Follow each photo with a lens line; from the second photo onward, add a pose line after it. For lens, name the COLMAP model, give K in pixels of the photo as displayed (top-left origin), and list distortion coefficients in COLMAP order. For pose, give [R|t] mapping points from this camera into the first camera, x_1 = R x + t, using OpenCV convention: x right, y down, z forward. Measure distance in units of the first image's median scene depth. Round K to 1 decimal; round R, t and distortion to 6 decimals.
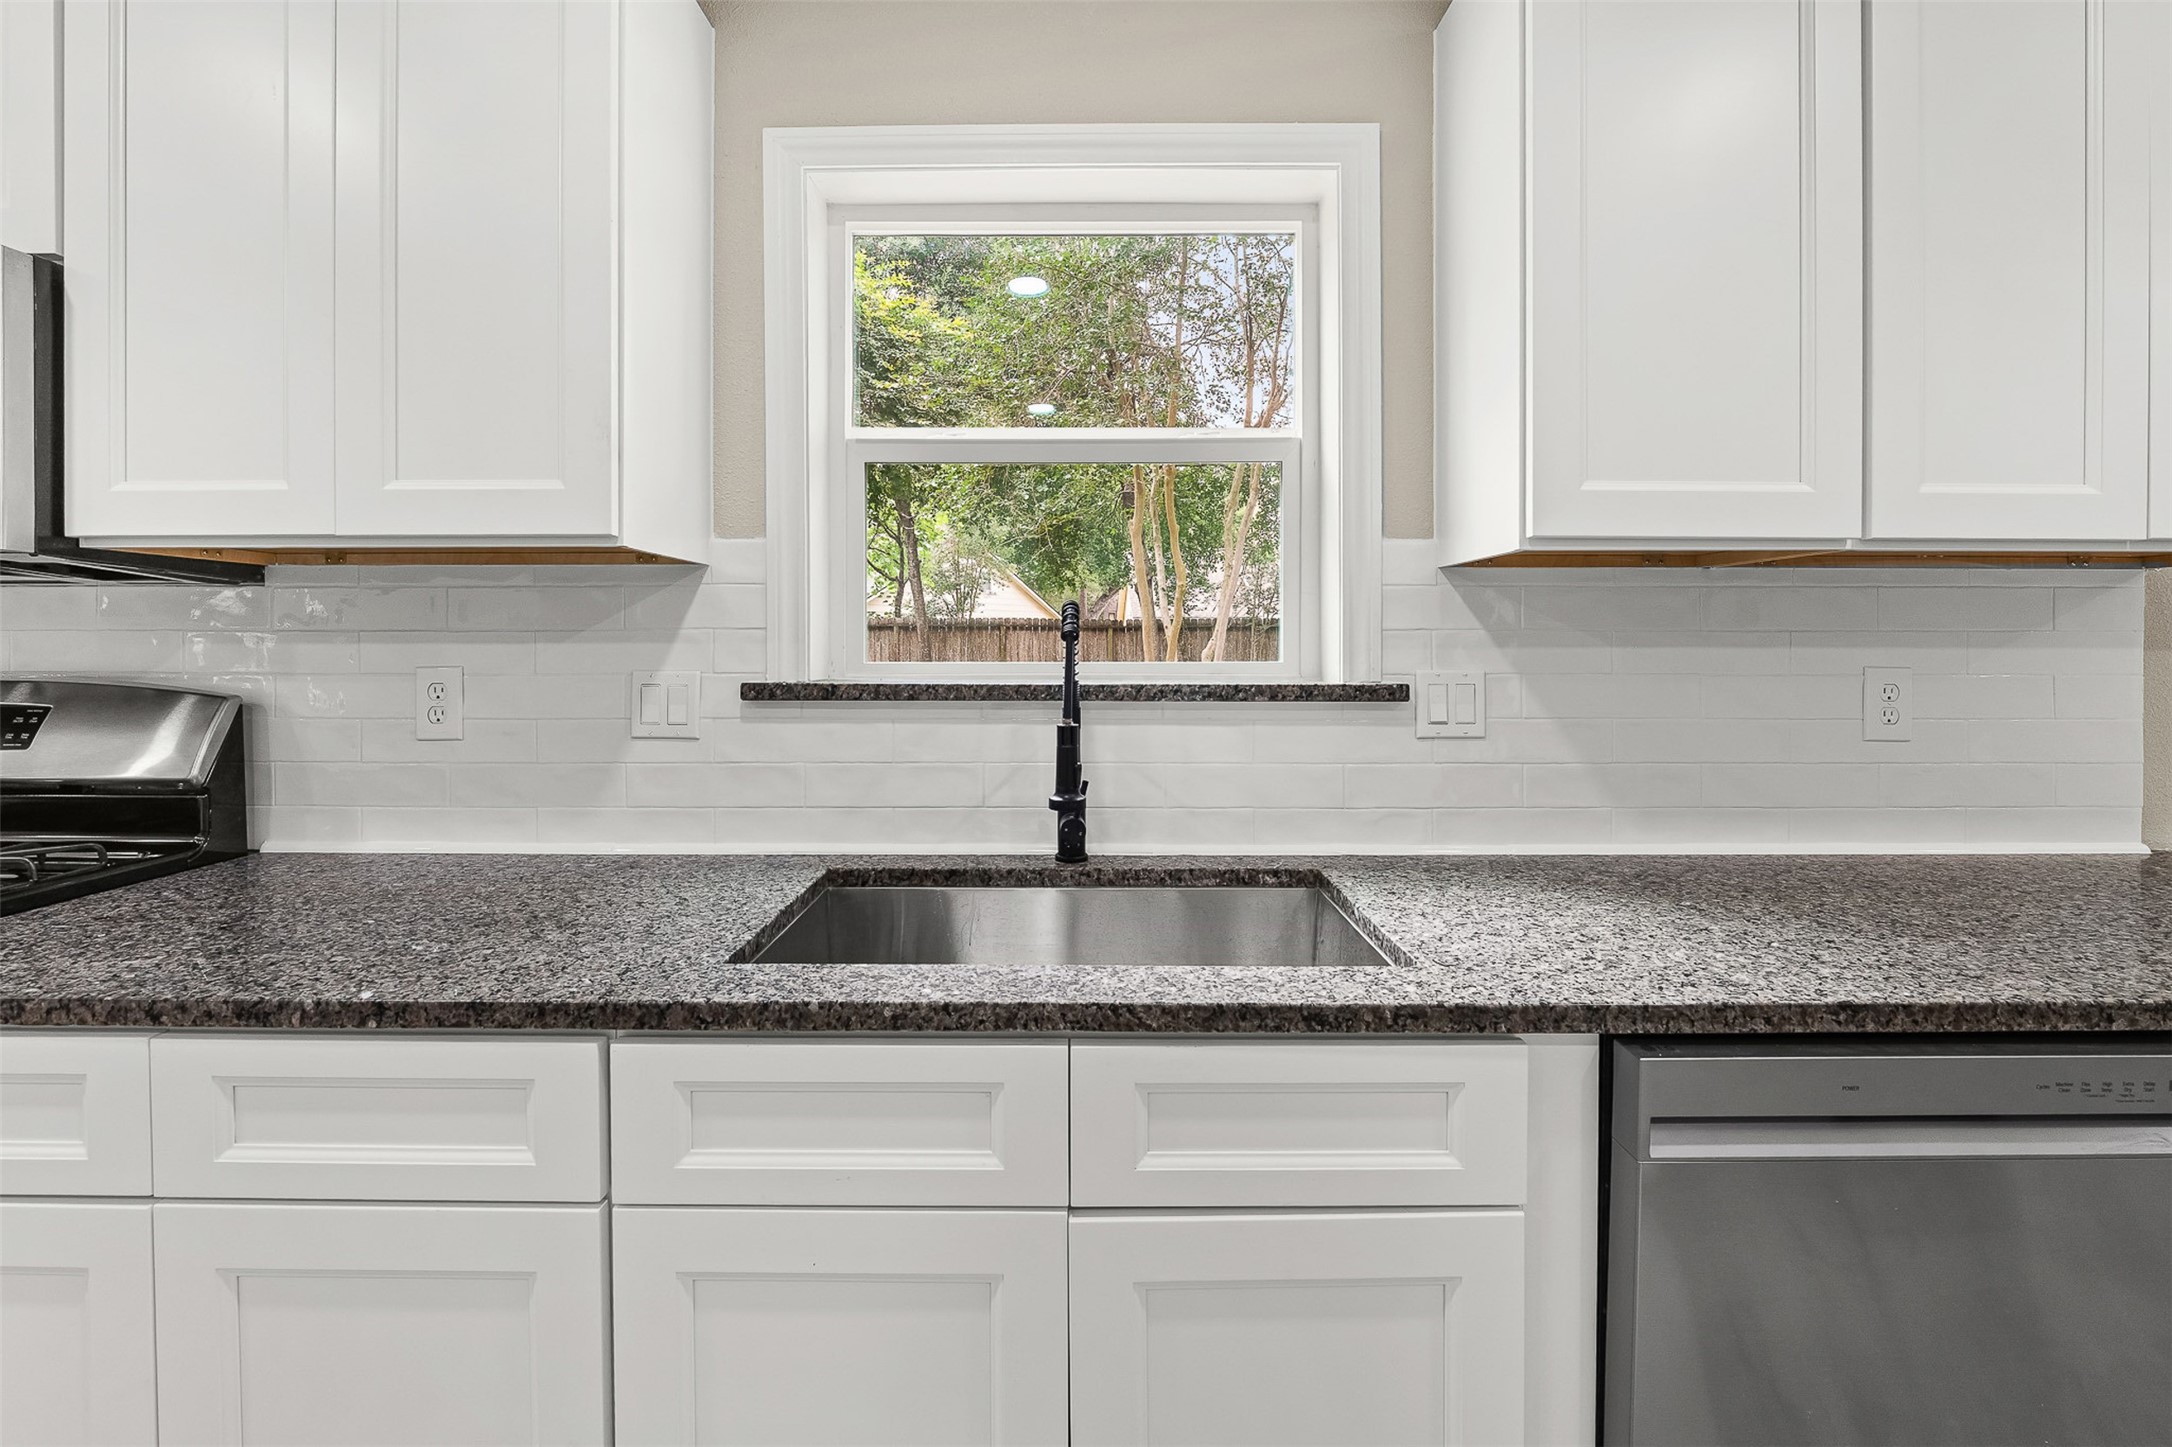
lens RADIAL K [[923.5, 0, 1077.4], [0, 923.5, 642.1], [0, 0, 1]] dist [-0.010223, -0.000095]
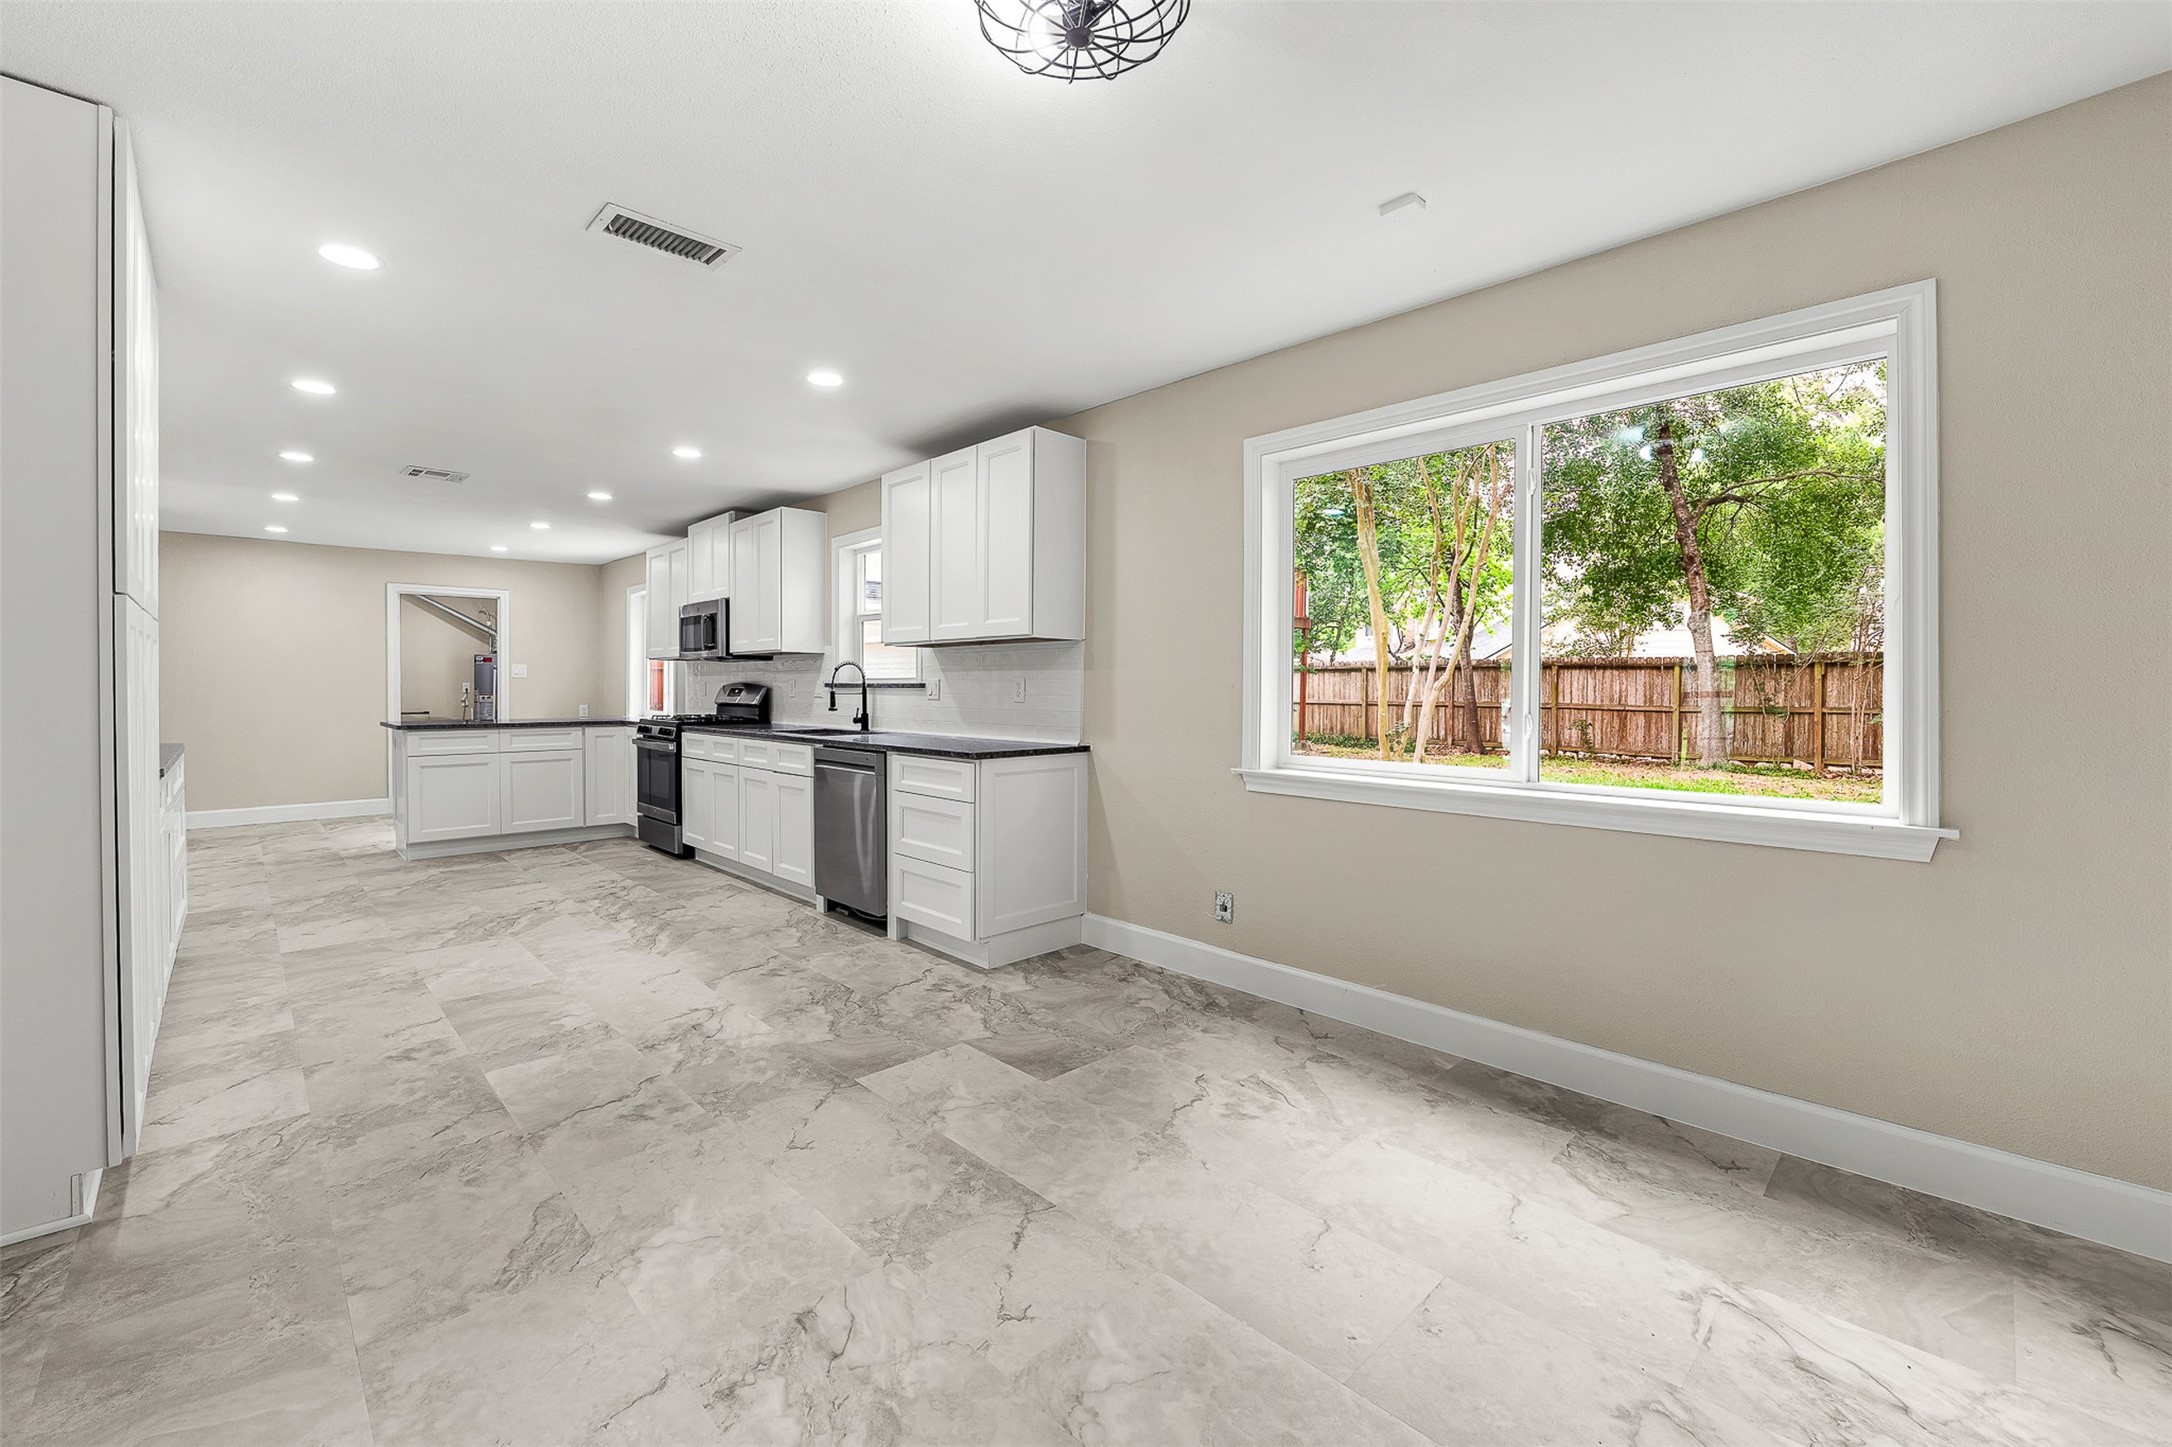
lens RADIAL K [[893.0, 0, 1078.1], [0, 893.0, 695.1], [0, 0, 1]] dist [-0.011449, 0.000321]
pose [[0.691984, 0.007572, -0.721873, 3.103009], [0.000540, 0.999939, 0.011007, 0.053561], [0.721913, -0.008007, 0.691938, -0.849098]]
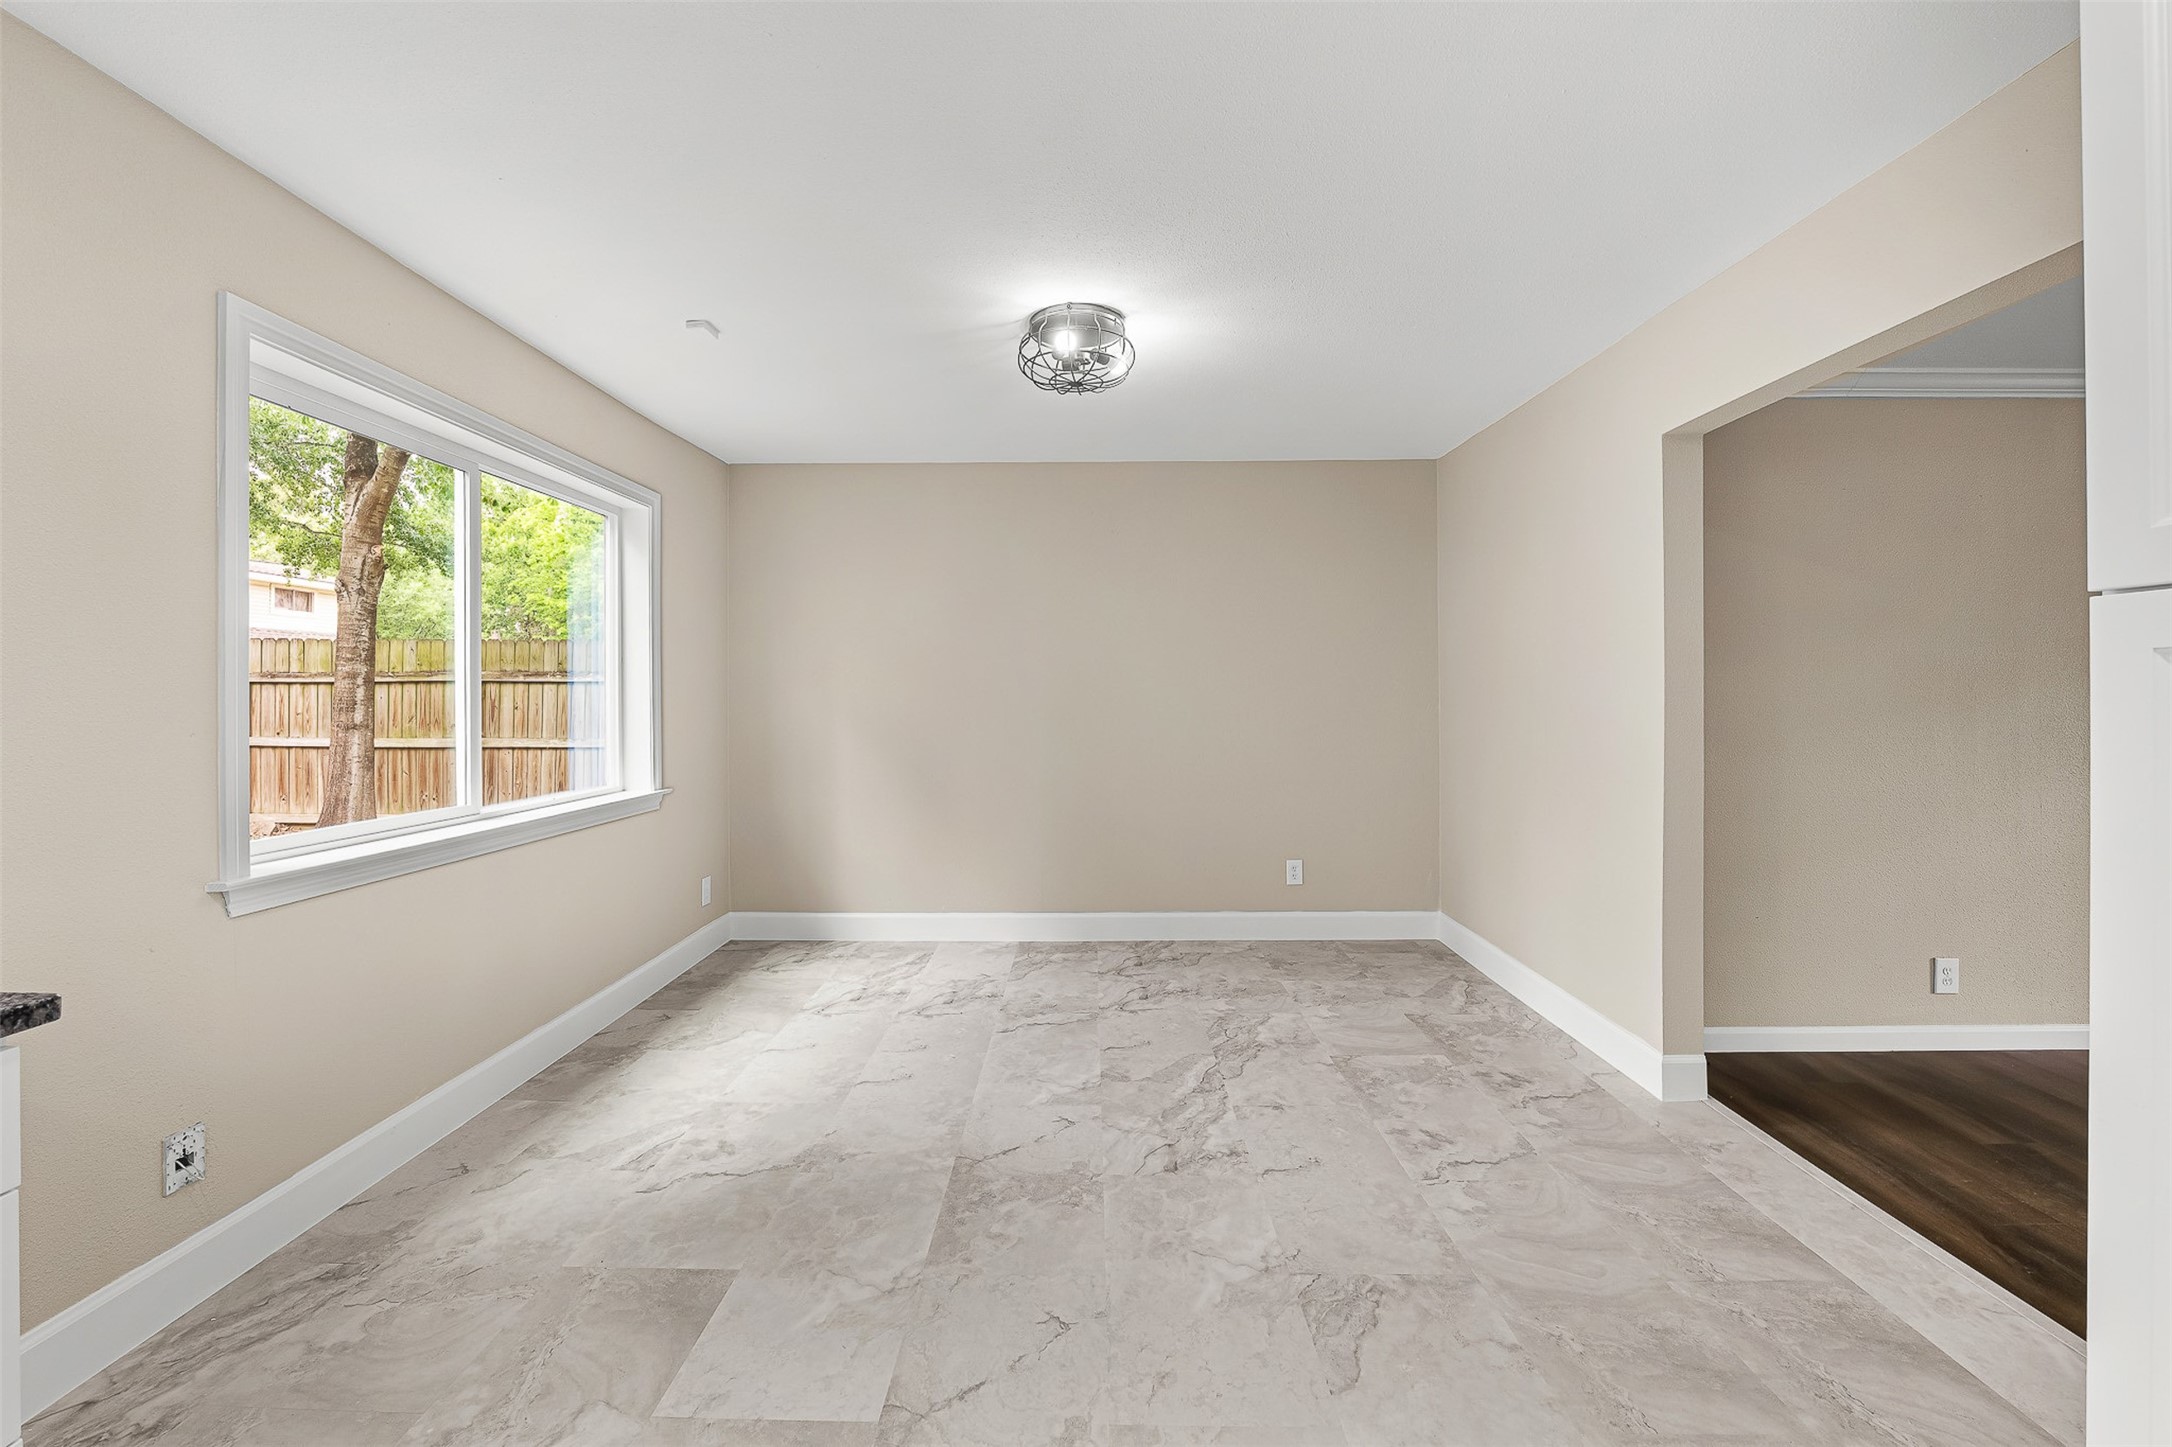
lens RADIAL K [[893.0, 0, 1078.1], [0, 893.0, 695.1], [0, 0, 1]] dist [-0.011449, 0.000321]
pose [[0.014129, 0.000227, 0.999900, 0.548860], [-0.003983, 0.999992, -0.000171, -0.001815], [-0.999892, -0.003981, 0.014130, -0.204696]]
